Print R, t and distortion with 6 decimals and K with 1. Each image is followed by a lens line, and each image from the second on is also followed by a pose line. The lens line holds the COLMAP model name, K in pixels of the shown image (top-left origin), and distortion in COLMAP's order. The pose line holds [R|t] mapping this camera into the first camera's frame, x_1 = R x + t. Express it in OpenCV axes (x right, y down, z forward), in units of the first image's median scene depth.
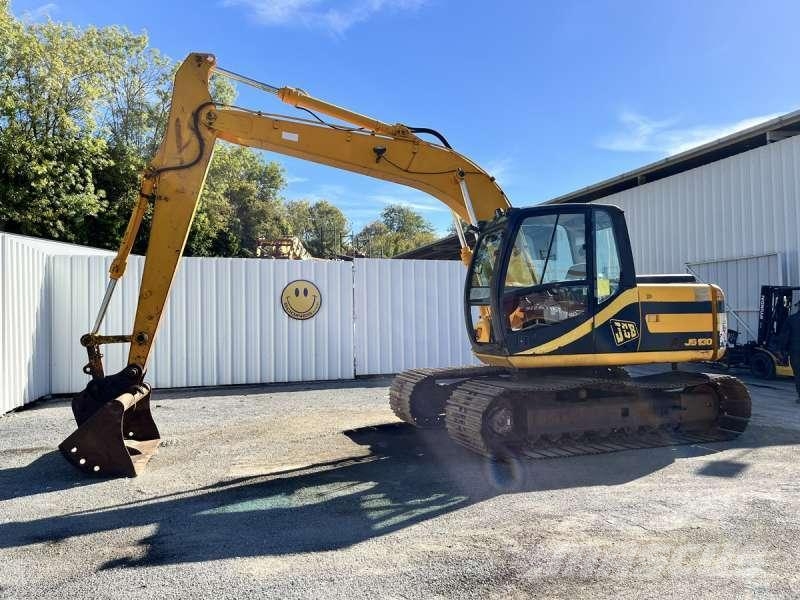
lens RADIAL K [[609.2, 0, 400.1], [0, 609.2, 299.9], [0, 0, 1]] dist [0.052017, -0.050609]
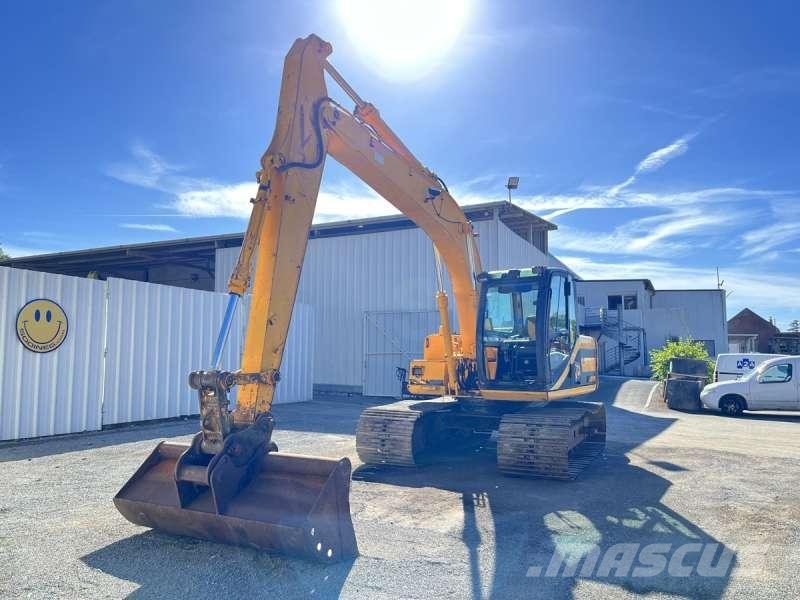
lens RADIAL K [[609.2, 0, 409.2], [0, 609.2, 300.3], [0, 0, 1]] dist [0.052017, -0.050609]
pose [[0.701351, 0.085637, 0.707653, -0.806098], [-0.042324, 0.996008, -0.078586, 0.018944], [-0.711558, 0.025166, 0.702176, 0.332048]]
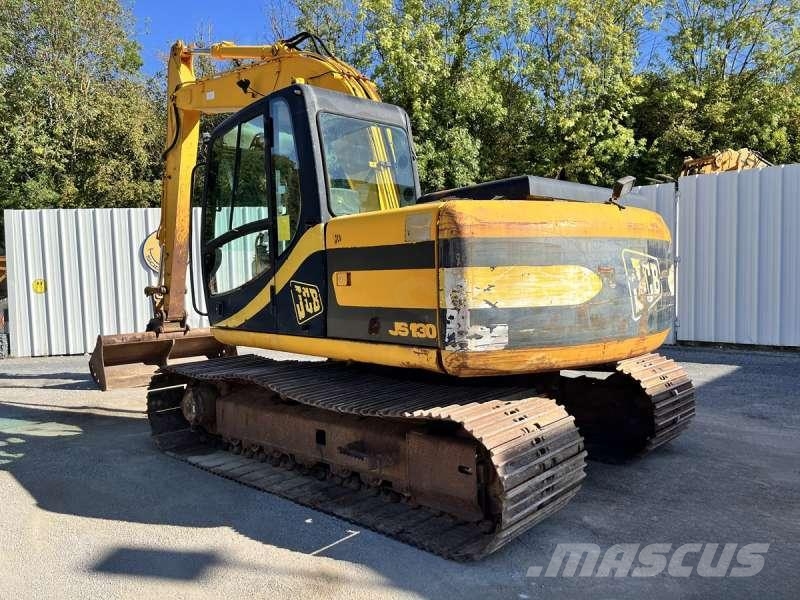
lens RADIAL K [[609.2, 0, 401.4], [0, 609.2, 301.4], [0, 0, 1]] dist [0.052017, -0.050609]
pose [[0.471518, 0.044933, -0.880711, 0.908986], [0.048667, 0.995853, 0.076864, 0.010963], [0.880512, -0.079105, 0.467376, 0.794161]]
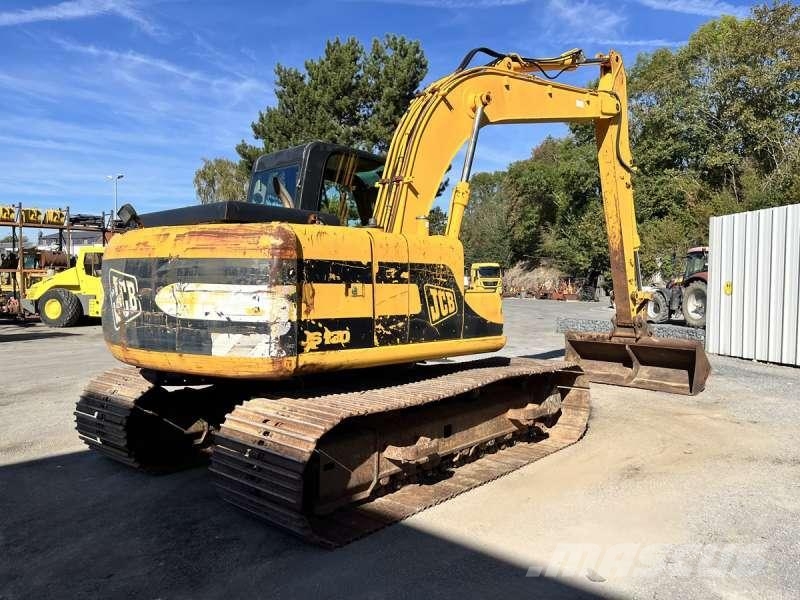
lens RADIAL K [[609.2, 0, 397.2], [0, 609.2, 303.1], [0, 0, 1]] dist [0.052017, -0.050609]
pose [[-0.865700, 0.029020, -0.499722, 0.629165], [0.026200, 0.999577, 0.012659, 0.046893], [0.499878, -0.002134, -0.866093, 1.793012]]
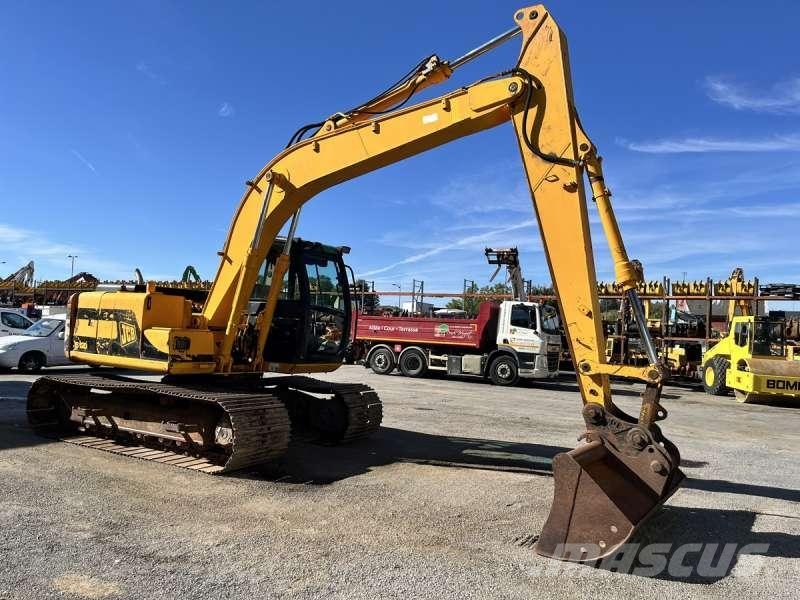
lens RADIAL K [[609.2, 0, 389.8], [0, 609.2, 308.8], [0, 0, 1]] dist [0.052017, -0.050609]
pose [[-0.656530, 0.009357, 0.754242, -0.806047], [-0.067153, 0.995228, -0.070799, 0.057862], [-0.751305, -0.097131, -0.652769, 1.613701]]
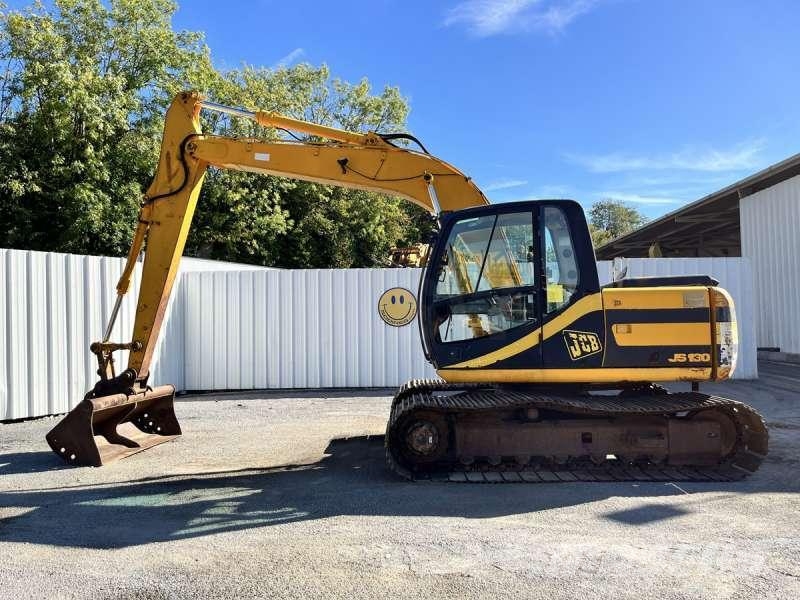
lens RADIAL K [[609.2, 0, 396.8], [0, 609.2, 296.3], [0, 0, 1]] dist [0.052017, -0.050609]
pose [[0.934257, -0.017250, -0.356182, 0.423174], [0.012753, 0.999807, -0.014970, -0.006390], [0.356372, 0.009444, 0.934297, 0.094603]]
